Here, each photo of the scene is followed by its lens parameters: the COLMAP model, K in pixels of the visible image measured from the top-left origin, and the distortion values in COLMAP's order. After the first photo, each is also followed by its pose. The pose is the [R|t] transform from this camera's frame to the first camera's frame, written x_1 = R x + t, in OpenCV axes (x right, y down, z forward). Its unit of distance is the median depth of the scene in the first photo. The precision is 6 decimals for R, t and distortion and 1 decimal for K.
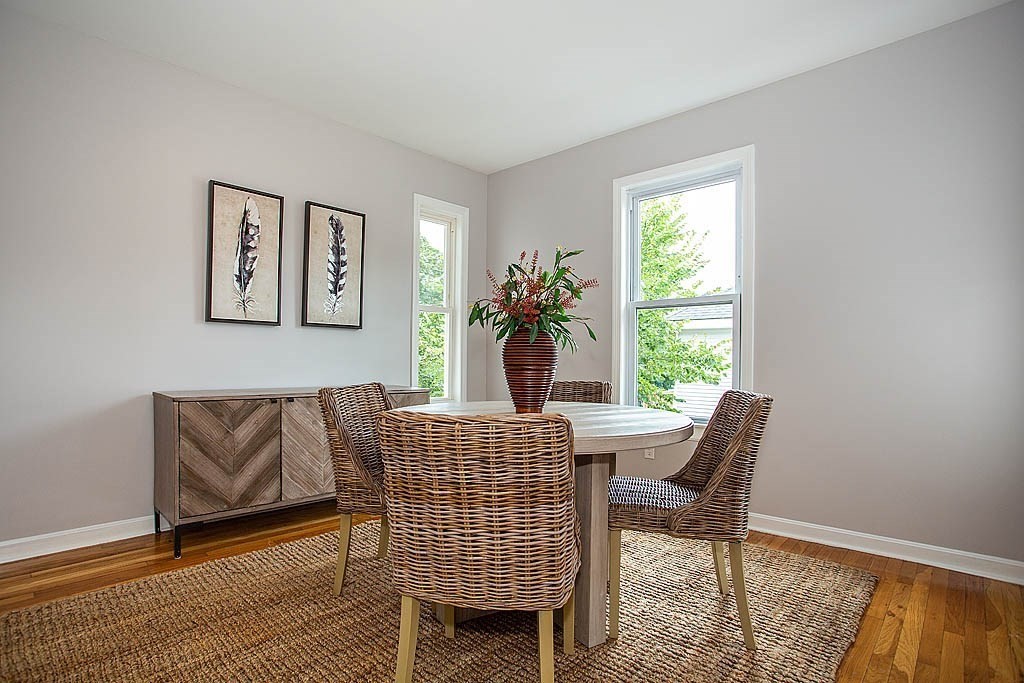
lens RADIAL K [[507.6, 0, 514.0], [0, 507.6, 349.1], [0, 0, 1]] dist [-0.079718, 0.033918]
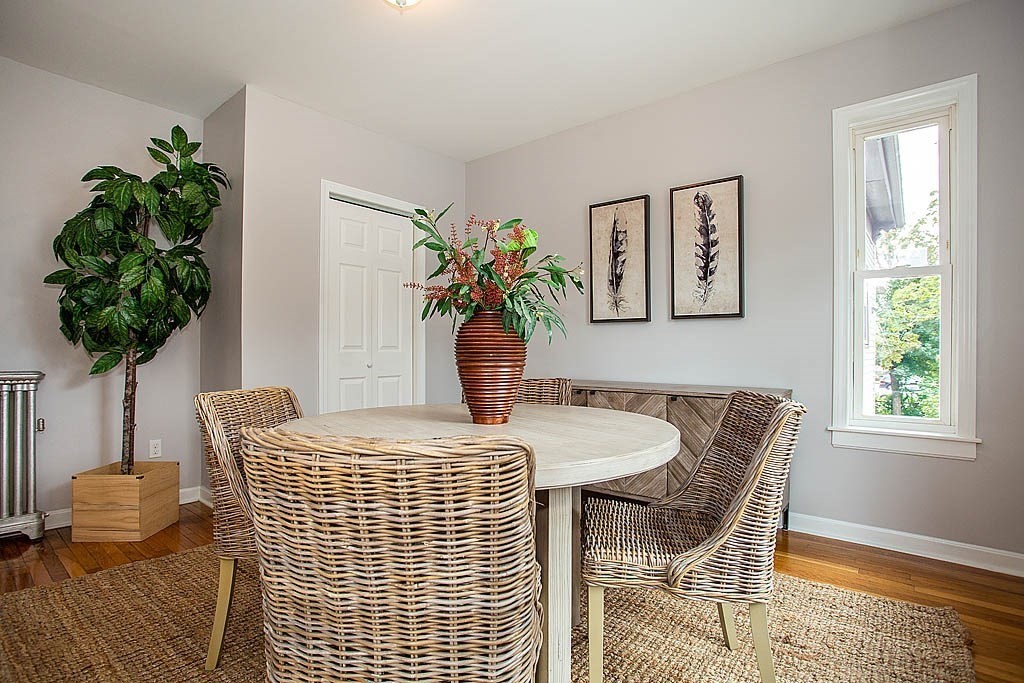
lens RADIAL K [[507.6, 0, 514.0], [0, 507.6, 349.1], [0, 0, 1]] dist [-0.079718, 0.033918]
pose [[0.070754, -0.019913, -0.997295, 0.512252], [0.008920, 0.999773, -0.019330, 0.025447], [0.997454, -0.007528, 0.070915, 0.631263]]
